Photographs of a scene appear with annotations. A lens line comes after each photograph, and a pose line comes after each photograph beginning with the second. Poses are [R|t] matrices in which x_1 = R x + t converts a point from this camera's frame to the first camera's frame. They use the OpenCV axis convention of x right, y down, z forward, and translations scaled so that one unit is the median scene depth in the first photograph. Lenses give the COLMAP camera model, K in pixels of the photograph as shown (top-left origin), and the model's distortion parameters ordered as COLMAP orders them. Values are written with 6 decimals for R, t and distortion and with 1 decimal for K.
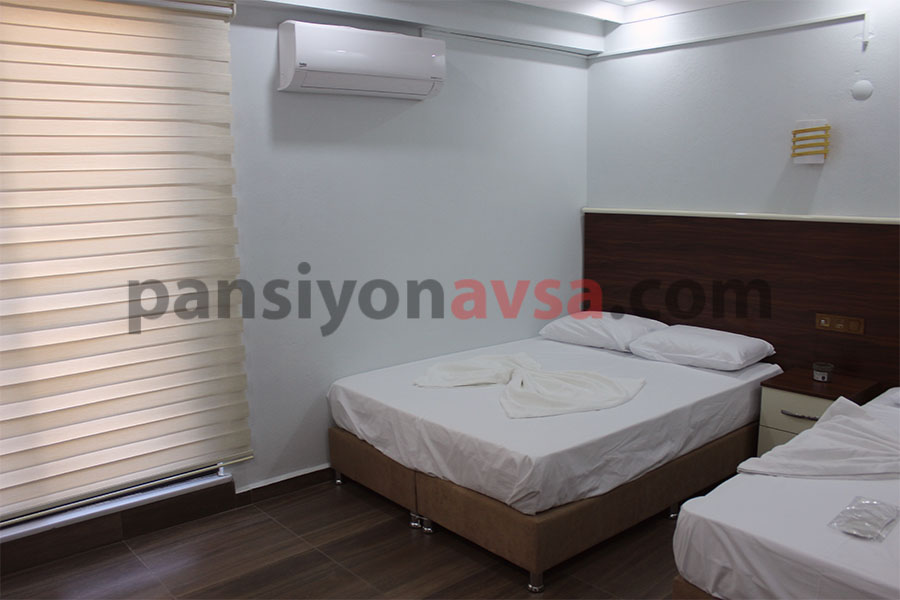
lens RADIAL K [[754.5, 0, 450.0], [0, 754.5, 300.0], [0, 0, 1]] dist [-0.117375, 0.006338]
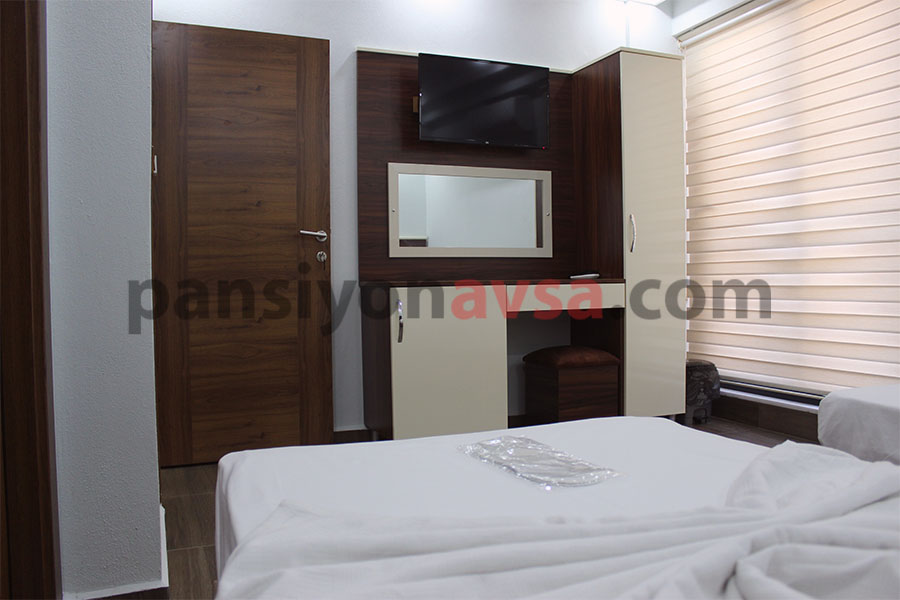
lens RADIAL K [[754.5, 0, 450.0], [0, 754.5, 300.0], [0, 0, 1]] dist [-0.117375, 0.006338]
pose [[-0.333466, 0.040375, -0.941897, 0.858324], [-0.133224, 0.987039, 0.089476, 0.104431], [0.933302, 0.155321, -0.323765, 0.844842]]
